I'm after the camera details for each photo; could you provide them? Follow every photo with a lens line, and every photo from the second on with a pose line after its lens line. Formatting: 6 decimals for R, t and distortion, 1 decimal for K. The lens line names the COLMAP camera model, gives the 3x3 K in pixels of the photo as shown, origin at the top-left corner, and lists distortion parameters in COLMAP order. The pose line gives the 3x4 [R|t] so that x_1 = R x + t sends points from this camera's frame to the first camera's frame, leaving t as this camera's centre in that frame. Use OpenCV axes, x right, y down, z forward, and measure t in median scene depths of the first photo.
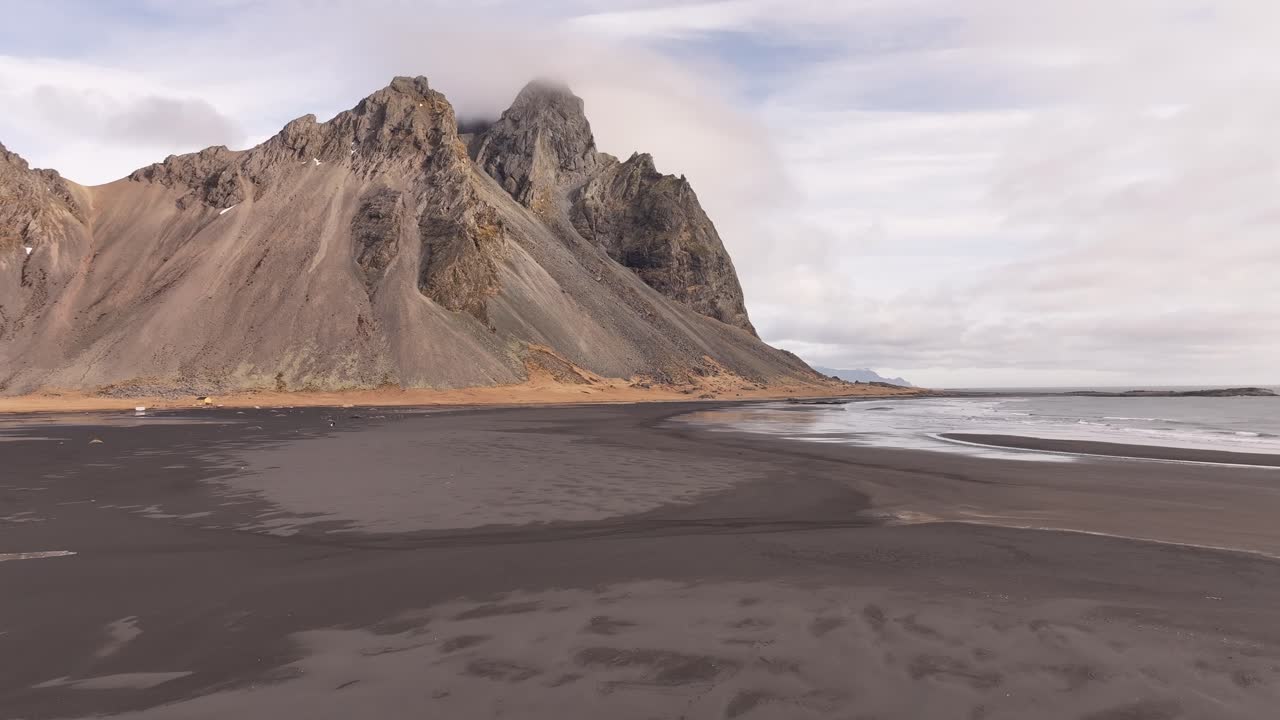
lens RADIAL K [[827.6, 0, 640.0], [0, 827.6, 360.0], [0, 0, 1]] dist [-0.001660, -0.000639]
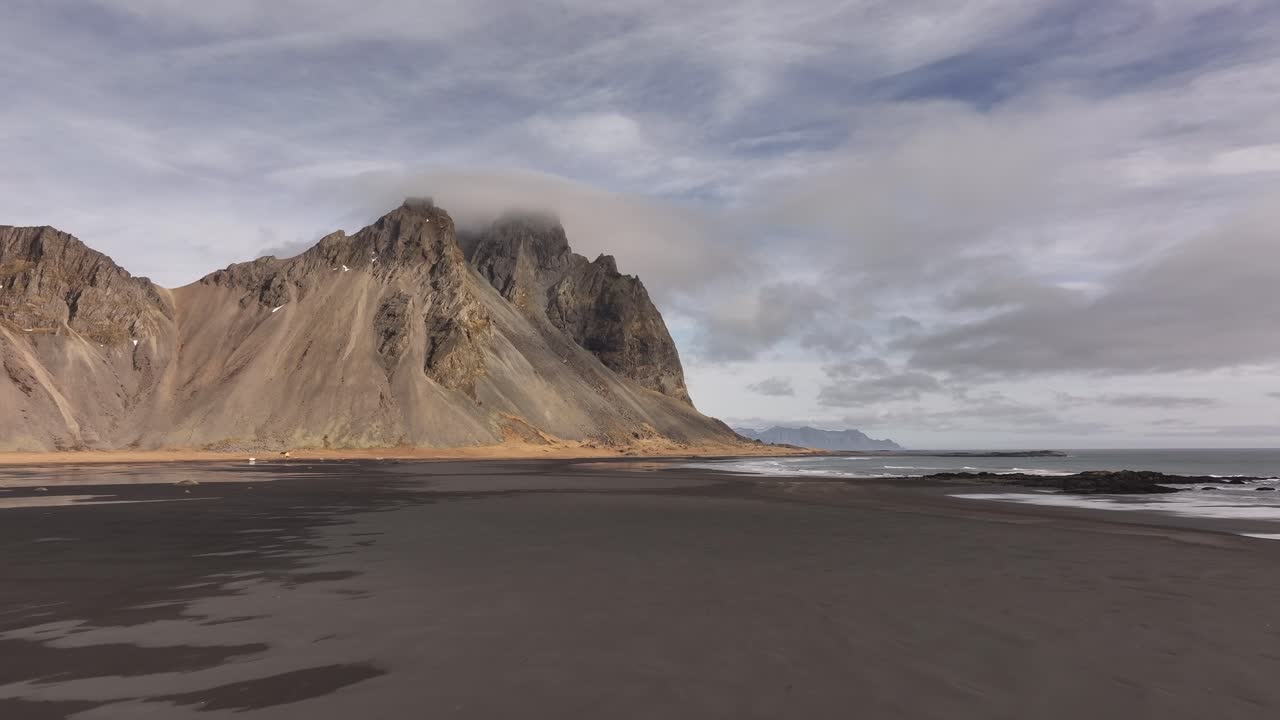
lens RADIAL K [[827.6, 0, 640.0], [0, 827.6, 360.0], [0, 0, 1]] dist [-0.001660, -0.000639]
pose [[0.999967, 0.006108, 0.005346, 0.063695], [-0.005711, 0.997434, -0.071363, -0.010704], [-0.005768, 0.071331, 0.997436, -0.291994]]
